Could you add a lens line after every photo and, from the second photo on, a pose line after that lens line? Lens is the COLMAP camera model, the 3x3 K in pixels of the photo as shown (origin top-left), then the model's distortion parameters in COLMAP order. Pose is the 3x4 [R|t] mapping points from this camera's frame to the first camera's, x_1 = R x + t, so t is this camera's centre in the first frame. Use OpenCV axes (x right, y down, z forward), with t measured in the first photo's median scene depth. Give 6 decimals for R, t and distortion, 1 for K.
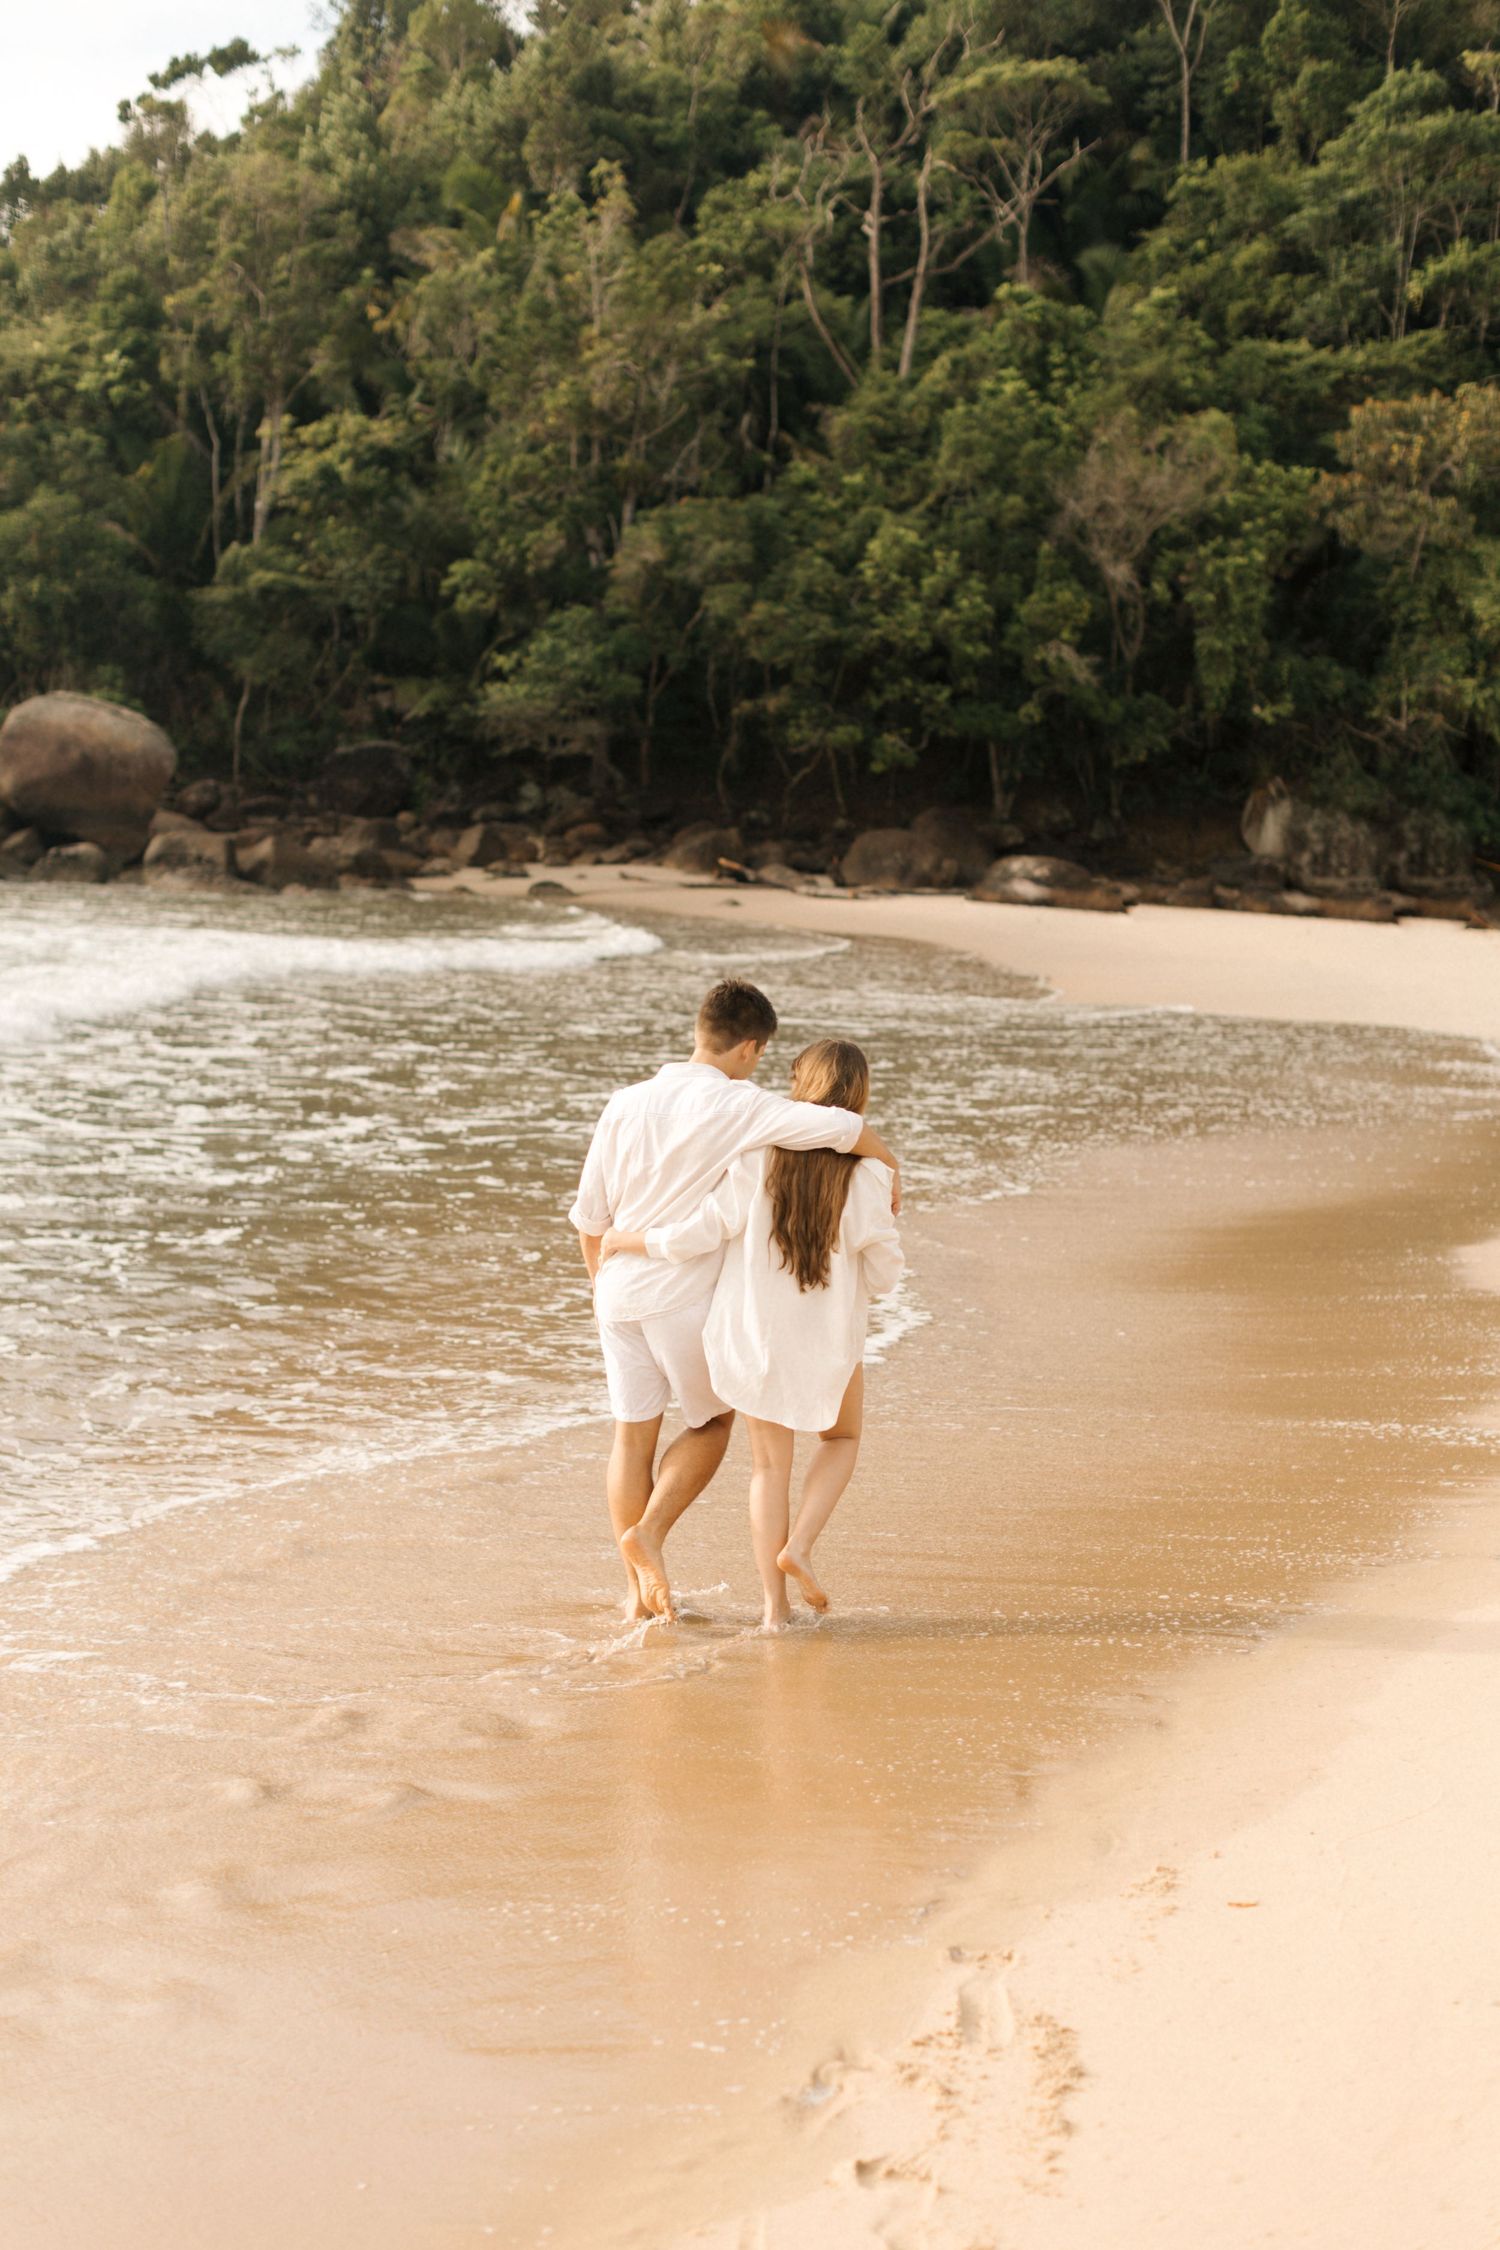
lens RADIAL K [[3312.6, 0, 750.0], [0, 3312.6, 1125.0], [0, 0, 1]] dist [0.001433, 0.029320]
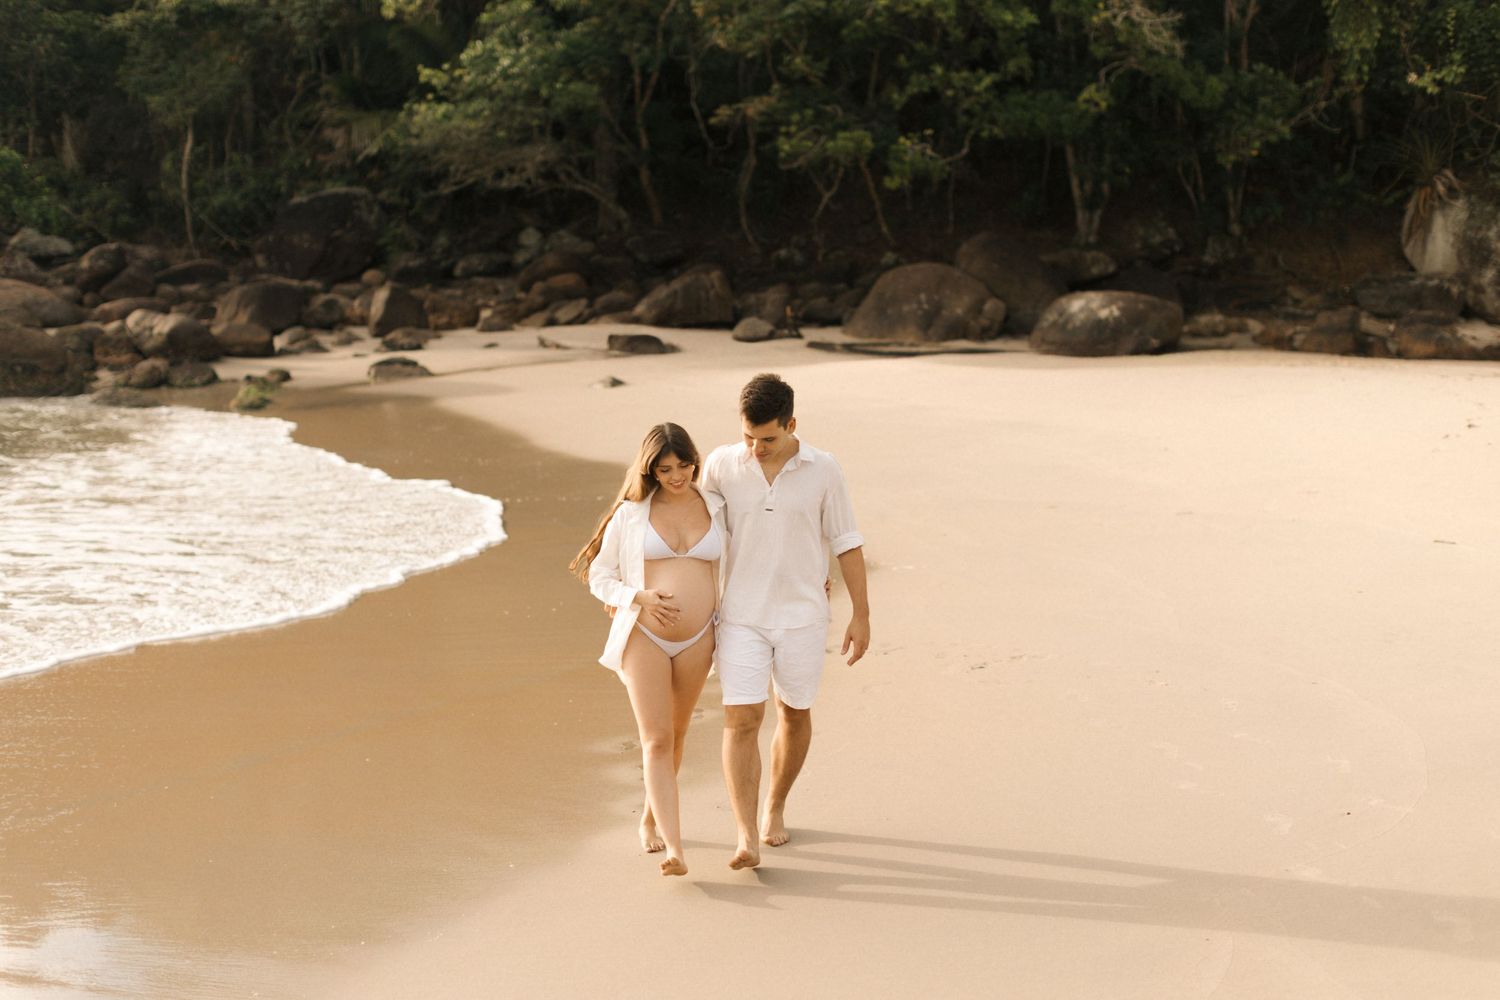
lens RADIAL K [[2208.4, 0, 750.0], [0, 2208.4, 500.0], [0, 0, 1]] dist [0.001433, 0.029320]
pose [[0.984817, -0.028705, -0.171203, 0.089165], [0.030900, 0.999471, 0.010167, -0.040962], [0.170821, -0.015303, 0.985183, 0.488715]]
